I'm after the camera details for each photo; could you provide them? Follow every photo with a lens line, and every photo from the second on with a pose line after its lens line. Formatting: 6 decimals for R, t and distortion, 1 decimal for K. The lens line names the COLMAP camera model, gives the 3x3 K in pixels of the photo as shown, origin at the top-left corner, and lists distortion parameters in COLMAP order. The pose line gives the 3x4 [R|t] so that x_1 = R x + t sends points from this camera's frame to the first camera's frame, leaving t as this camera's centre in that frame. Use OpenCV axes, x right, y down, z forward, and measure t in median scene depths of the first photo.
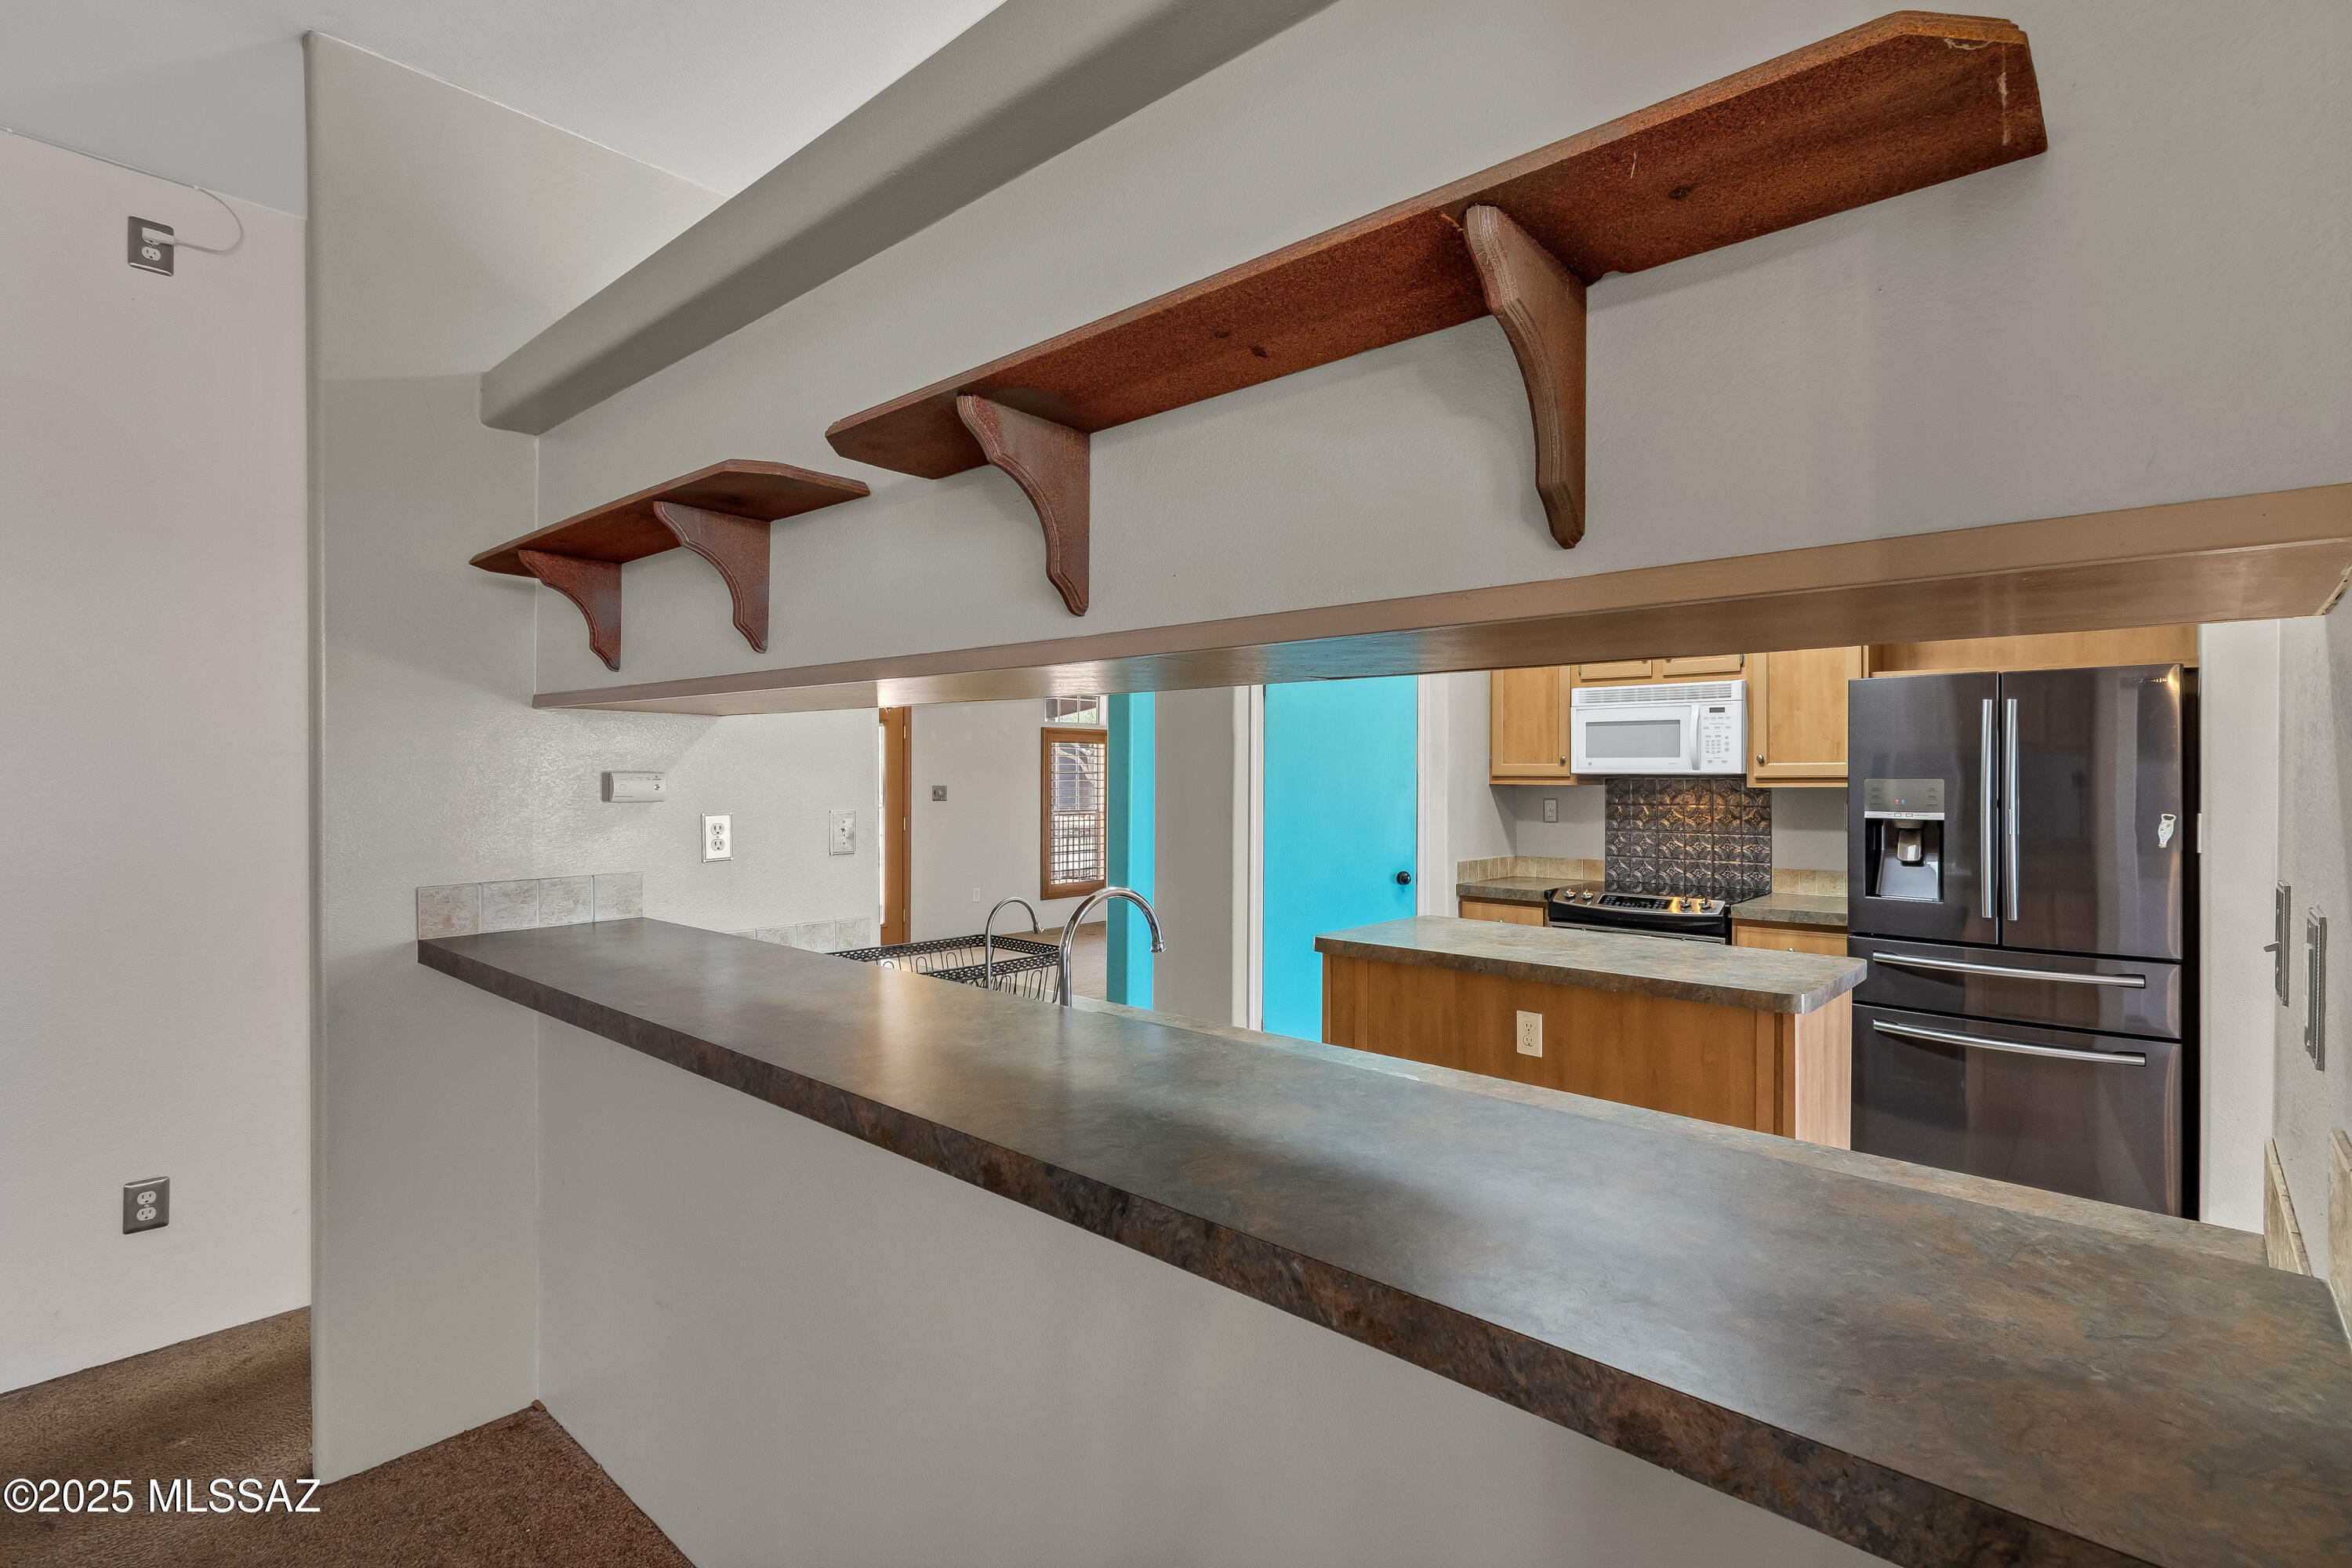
lens RADIAL K [[1079.1, 0, 1234.8], [0, 1079.1, 770.0], [0, 0, 1]] dist [0.001298, -0.000556]
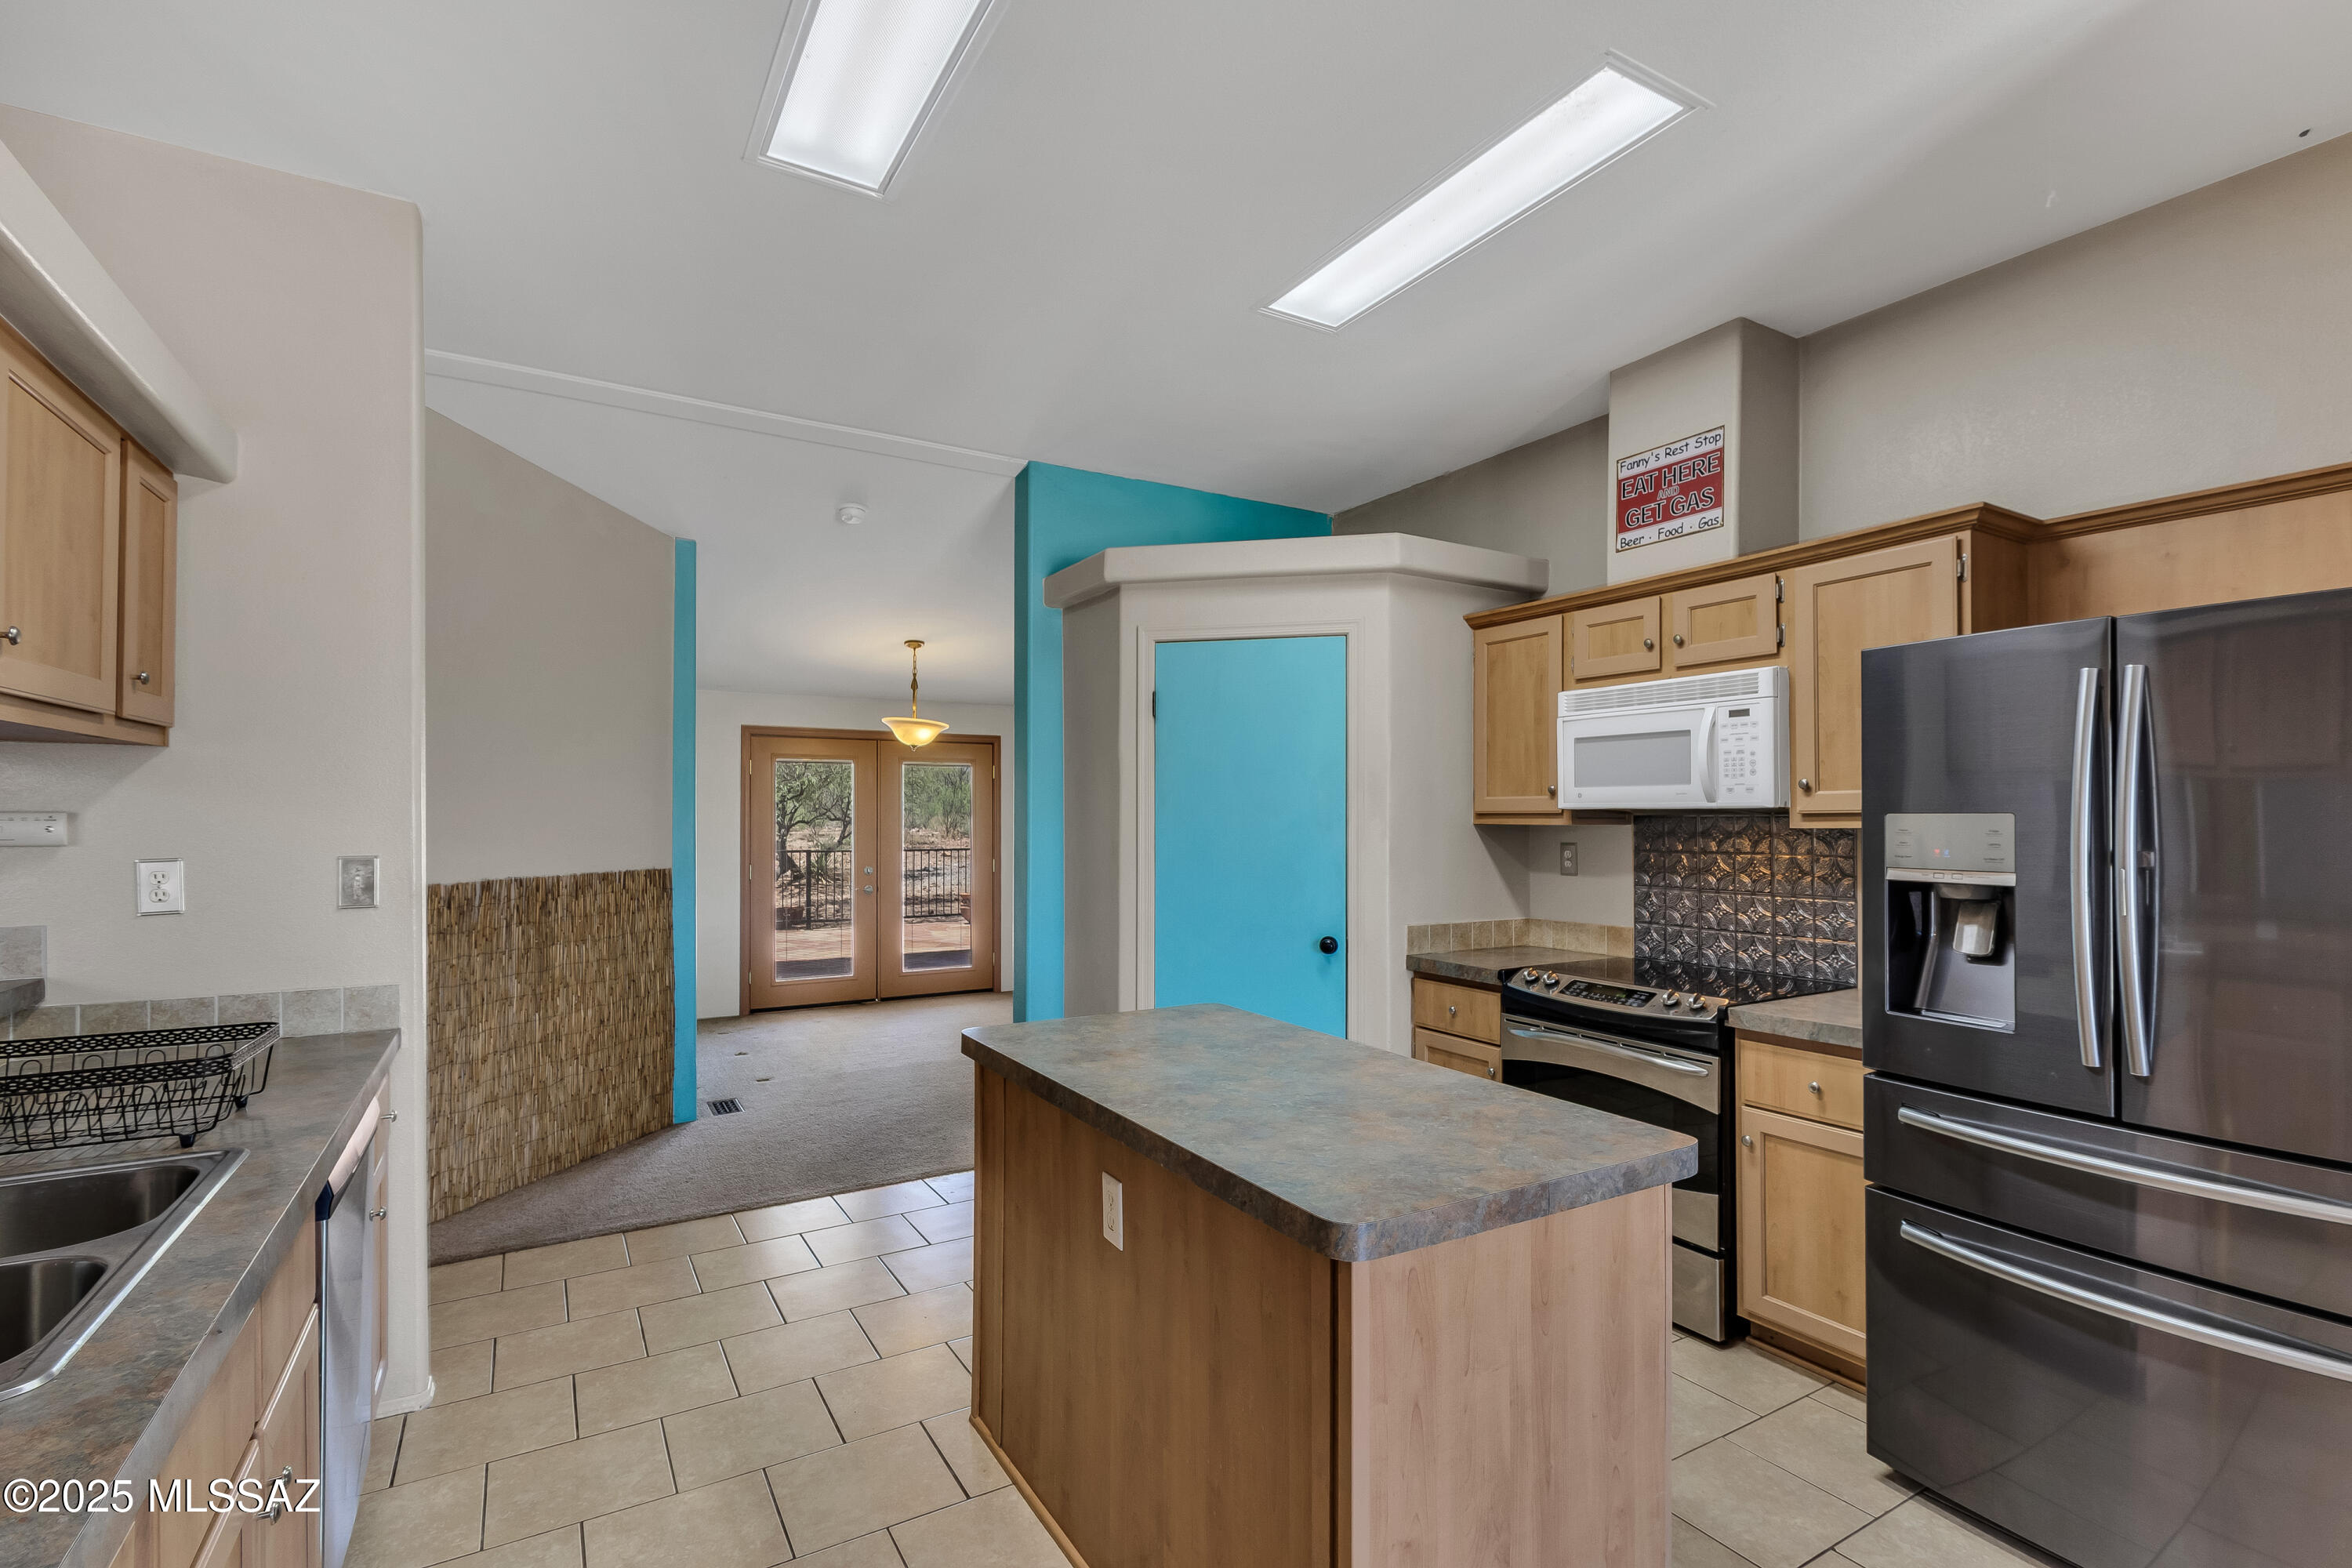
lens RADIAL K [[1079.1, 0, 1190.7], [0, 1079.1, 804.7], [0, 0, 1]] dist [0.001298, -0.000556]
pose [[0.957357, -0.004989, -0.288864, 0.291246], [0.003347, 0.999975, -0.006178, 0.004246], [0.288888, 0.004948, 0.957350, 0.239038]]
